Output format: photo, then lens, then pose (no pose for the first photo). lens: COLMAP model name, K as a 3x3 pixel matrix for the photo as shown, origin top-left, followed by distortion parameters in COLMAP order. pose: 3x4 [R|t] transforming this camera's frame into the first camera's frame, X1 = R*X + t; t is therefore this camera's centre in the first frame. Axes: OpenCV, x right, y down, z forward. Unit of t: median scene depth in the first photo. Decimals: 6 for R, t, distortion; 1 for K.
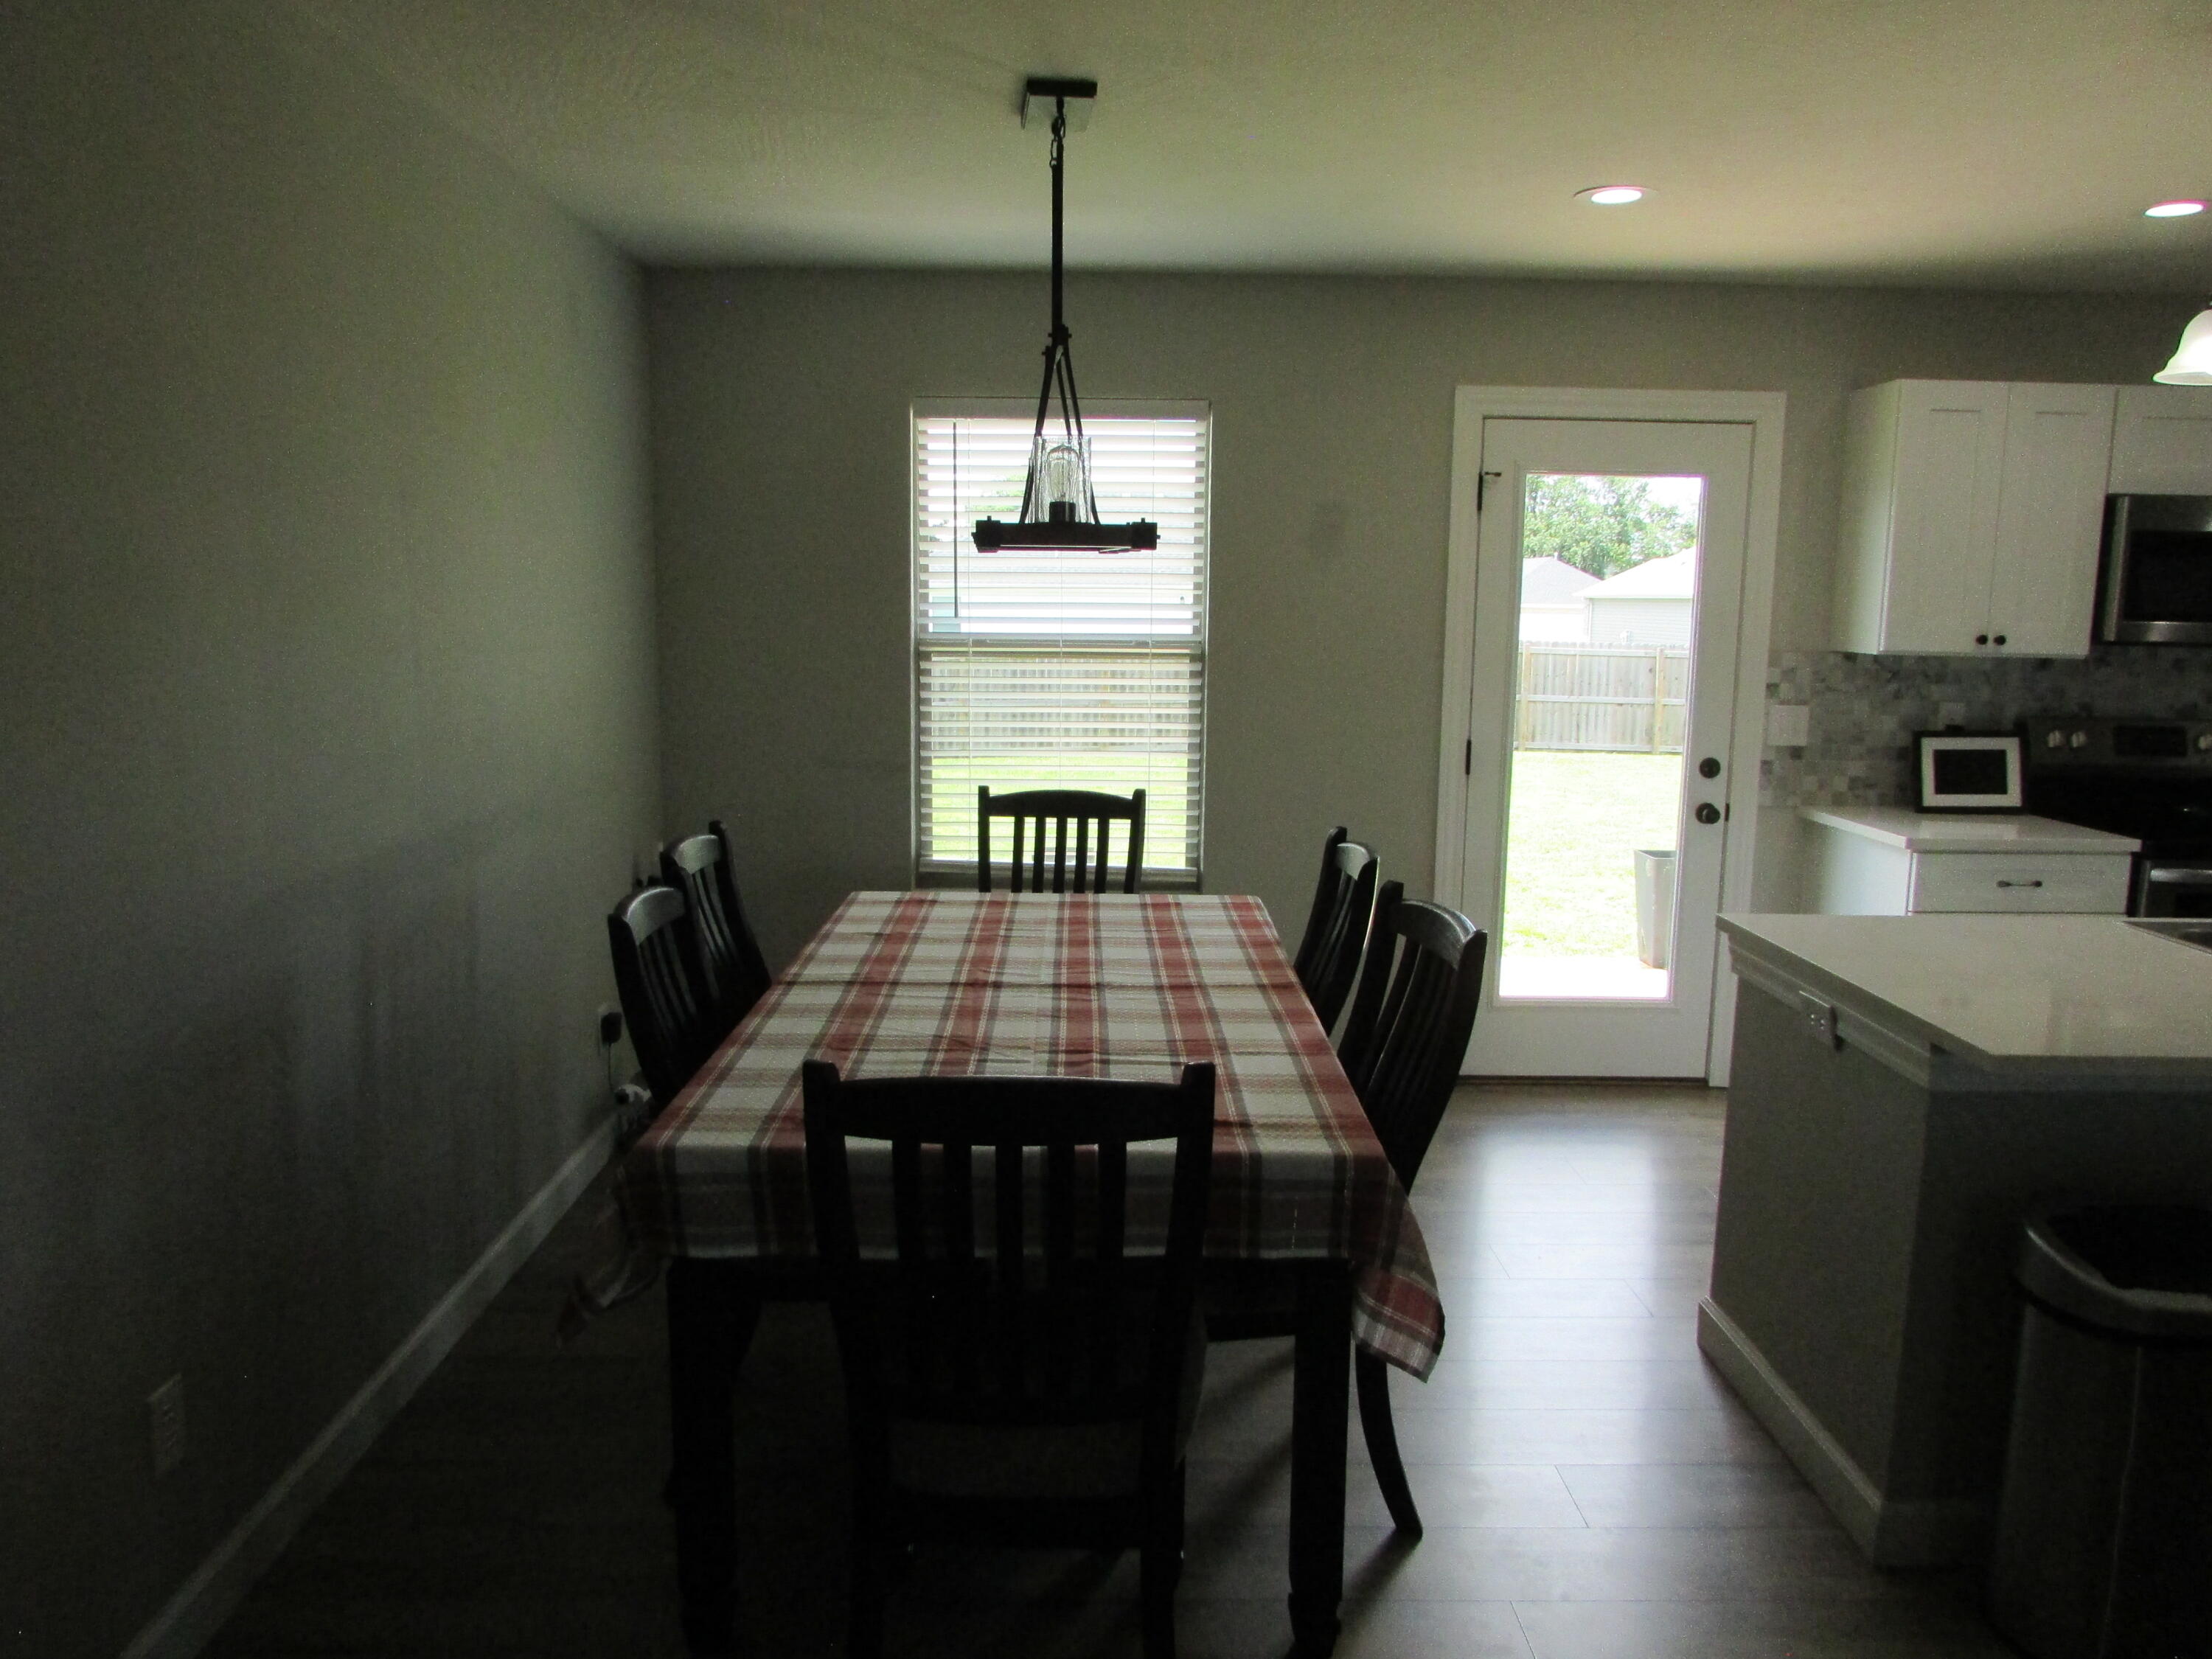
lens RADIAL K [[1570.2, 0, 1105.9], [0, 1570.2, 817.5], [0, 0, 1]] dist [-0.042923, 0.021842]
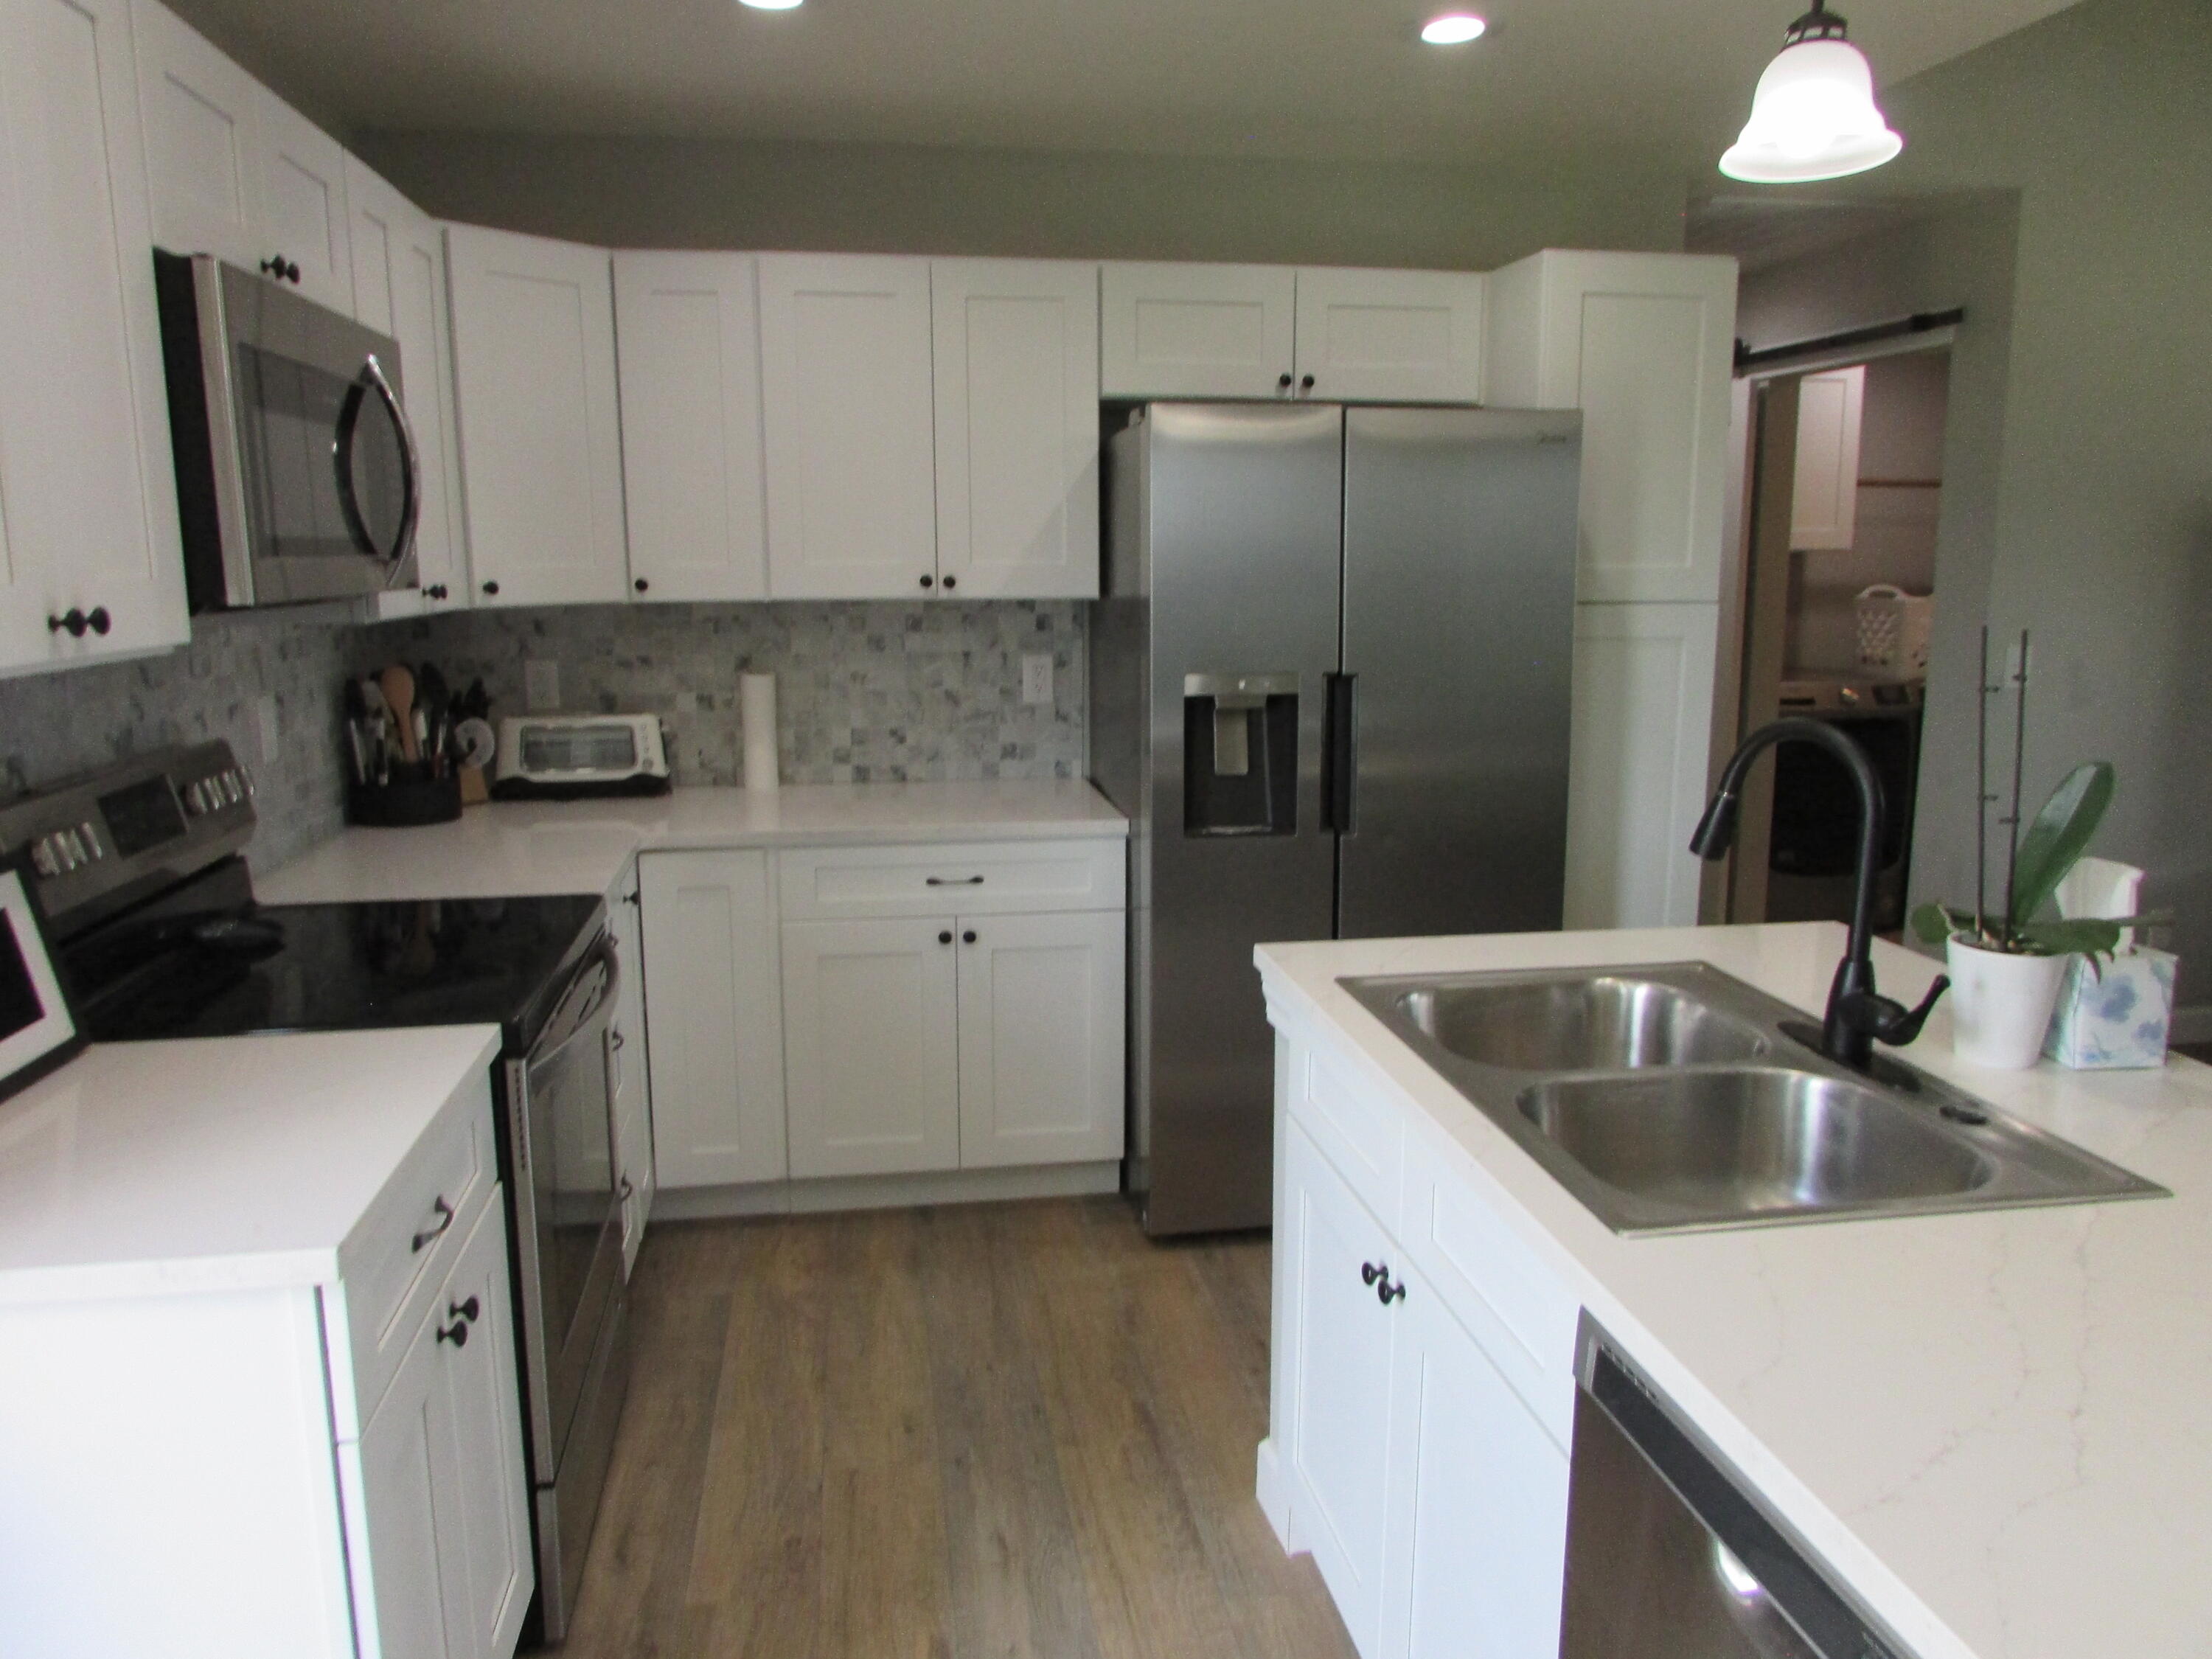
lens RADIAL K [[1570.2, 0, 1101.2], [0, 1570.2, 806.5], [0, 0, 1]] dist [-0.042923, 0.021842]
pose [[-0.127532, -0.179822, 0.975397, 0.190931], [0.148114, 0.968947, 0.197999, -0.110126], [-0.980713, 0.169722, -0.096938, 0.817666]]
